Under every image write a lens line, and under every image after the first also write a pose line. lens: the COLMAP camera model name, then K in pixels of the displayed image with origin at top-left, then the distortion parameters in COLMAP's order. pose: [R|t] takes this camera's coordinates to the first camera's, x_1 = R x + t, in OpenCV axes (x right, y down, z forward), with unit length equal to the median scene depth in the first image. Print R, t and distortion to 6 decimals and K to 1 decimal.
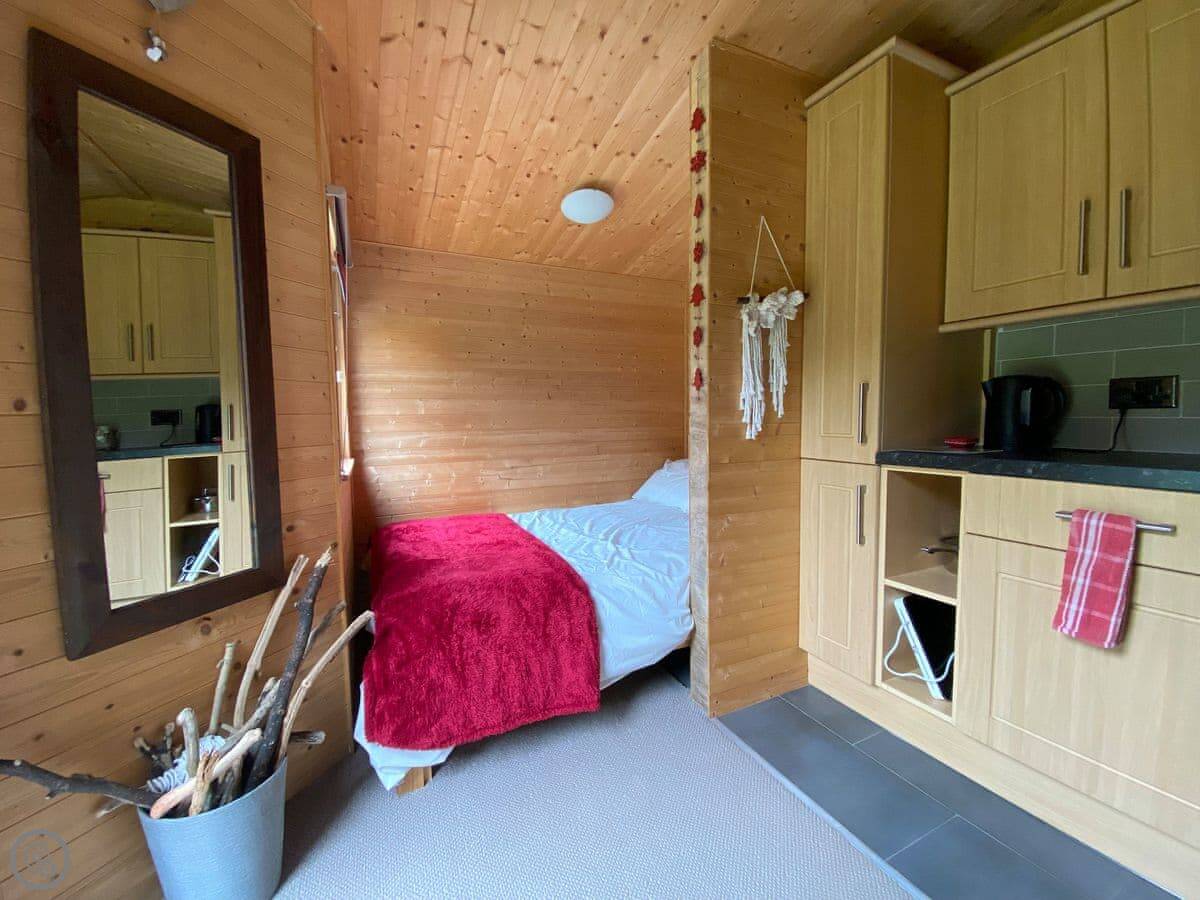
lens RADIAL K [[490.4, 0, 598.0], [0, 490.4, 453.6], [0, 0, 1]] dist [0.007144, -0.012153]
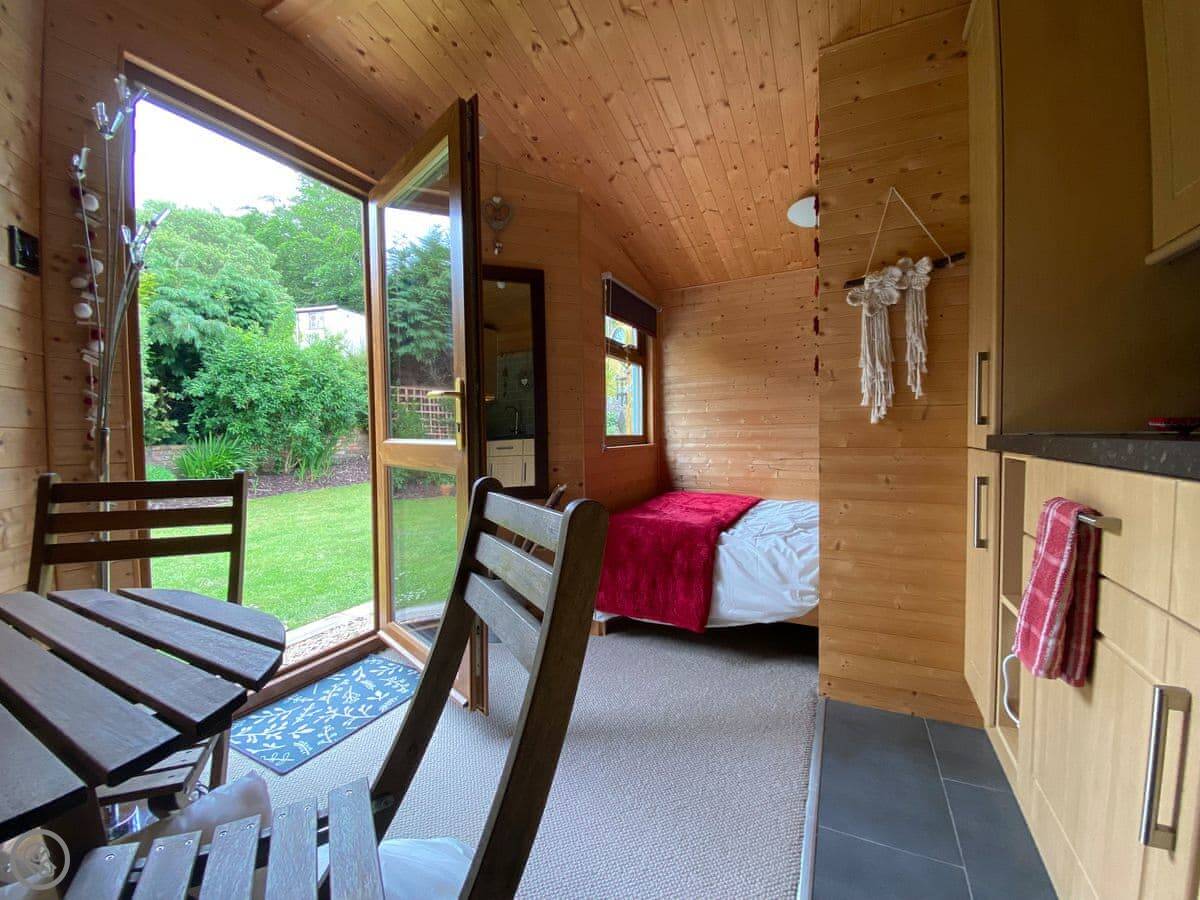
lens RADIAL K [[490.4, 0, 593.9], [0, 490.4, 459.3], [0, 0, 1]] dist [0.007144, -0.012153]
pose [[0.604599, 0.049808, -0.794971, 0.779385], [-0.057216, 0.998181, 0.019025, 0.055436], [0.794472, 0.033983, 0.606349, -0.012319]]
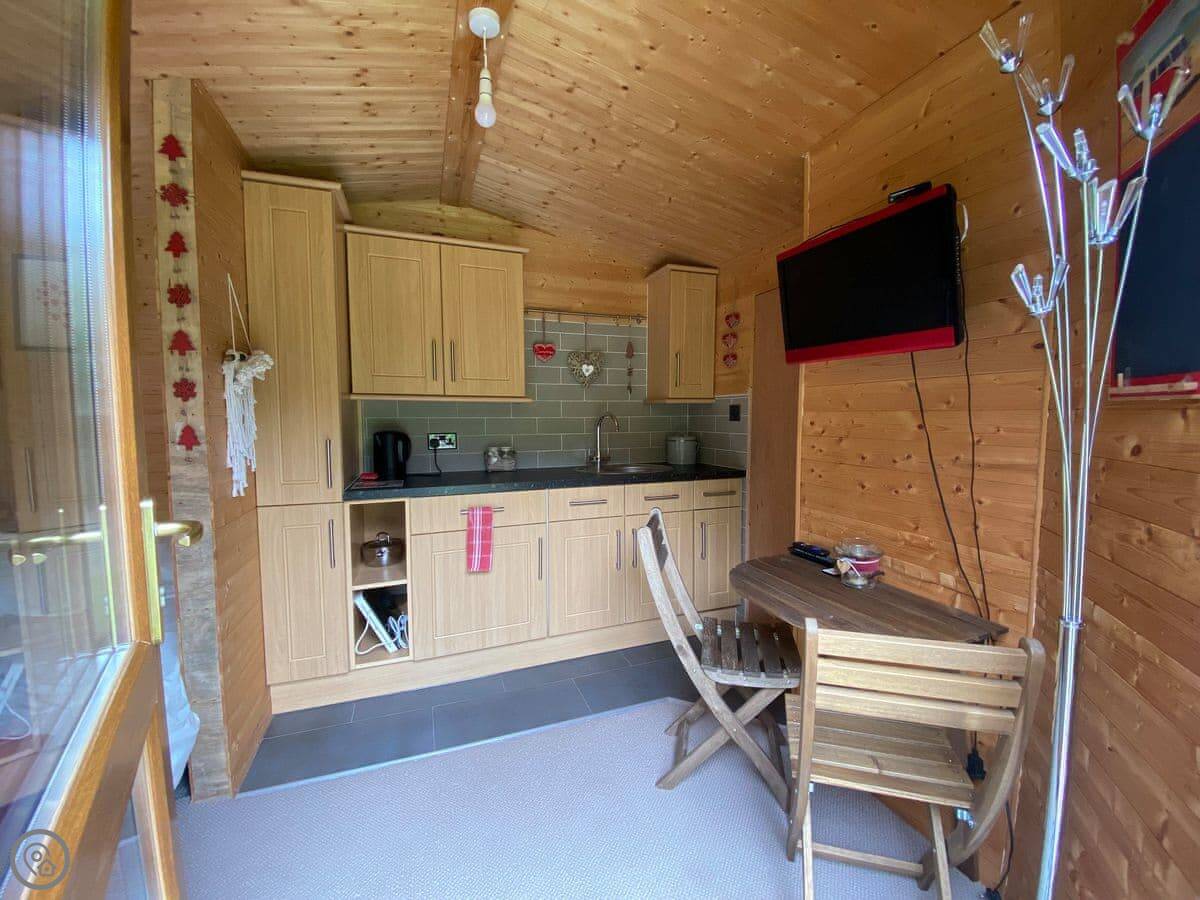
lens RADIAL K [[490.4, 0, 601.2], [0, 490.4, 451.0], [0, 0, 1]] dist [0.007144, -0.012153]
pose [[0.080320, -0.058513, 0.995050, -0.633103], [0.077223, 0.995640, 0.052315, -0.119502], [-0.993773, 0.072639, 0.084488, 0.191960]]
